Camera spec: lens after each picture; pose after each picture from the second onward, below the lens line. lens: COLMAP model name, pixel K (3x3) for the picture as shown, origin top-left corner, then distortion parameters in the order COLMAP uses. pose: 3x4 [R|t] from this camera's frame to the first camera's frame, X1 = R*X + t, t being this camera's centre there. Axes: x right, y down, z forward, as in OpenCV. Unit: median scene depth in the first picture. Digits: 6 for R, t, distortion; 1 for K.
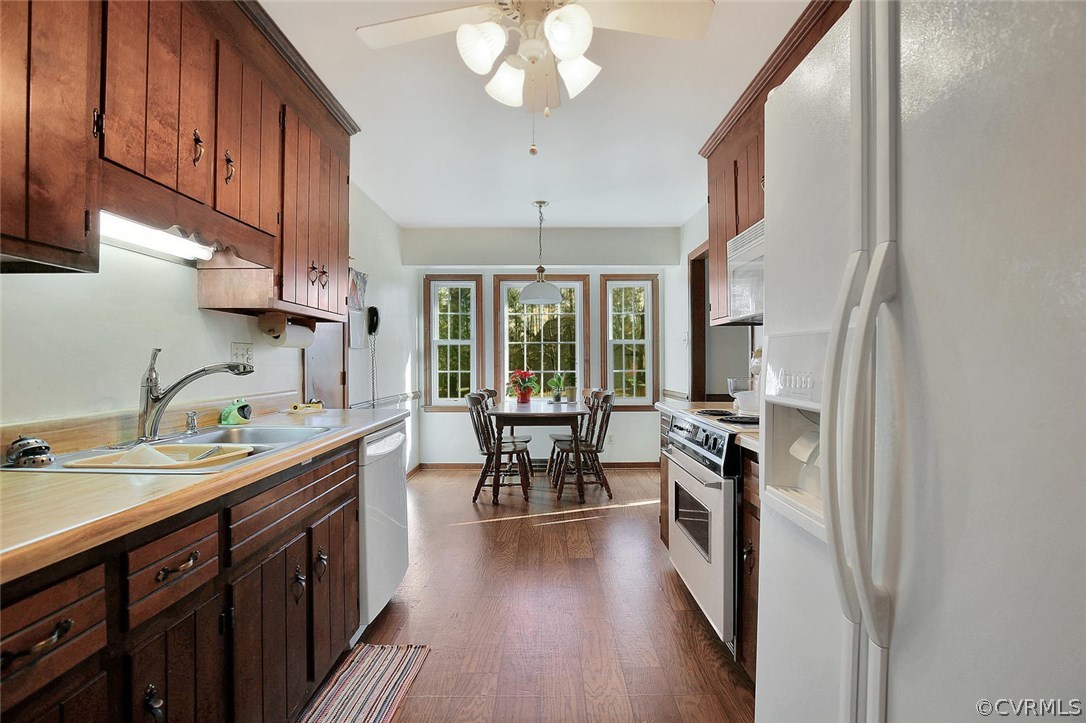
lens RADIAL K [[496.4, 0, 549.6], [0, 496.4, 360.4], [0, 0, 1]] dist [-0.035568, 0.006444]
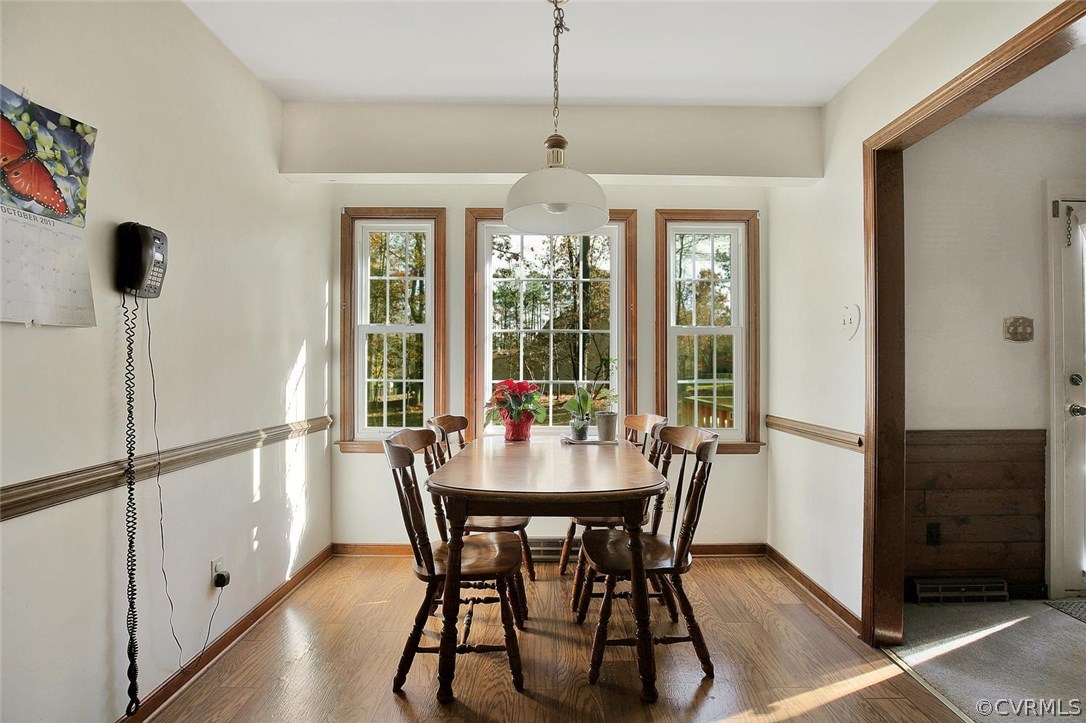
lens RADIAL K [[496.4, 0, 549.6], [0, 496.4, 360.4], [0, 0, 1]] dist [-0.035568, 0.006444]
pose [[0.999974, 0.007145, -0.000507, -0.031388], [-0.007147, 0.999967, -0.003819, 0.000485], [0.000480, 0.003823, 0.999993, 0.825603]]
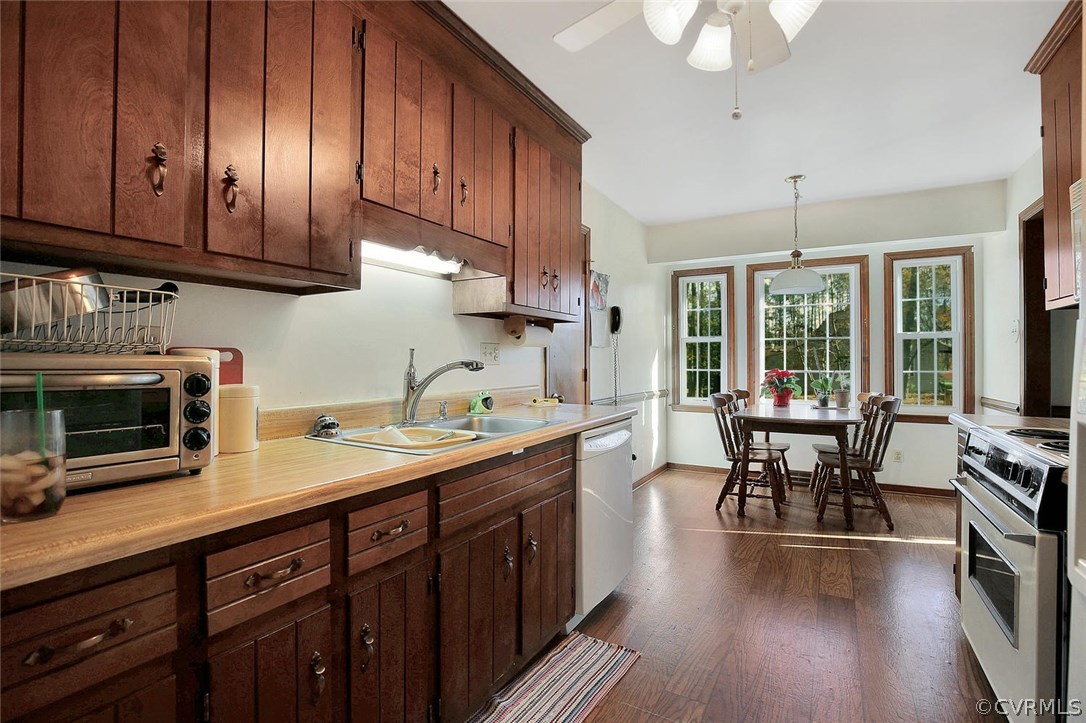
lens RADIAL K [[496.4, 0, 549.6], [0, 496.4, 360.4], [0, 0, 1]] dist [-0.035568, 0.006444]
pose [[0.863815, 0.002704, -0.503803, 0.060369], [-0.000717, 0.999991, 0.004138, 0.000027], [0.503809, -0.003213, 0.863809, 0.049586]]
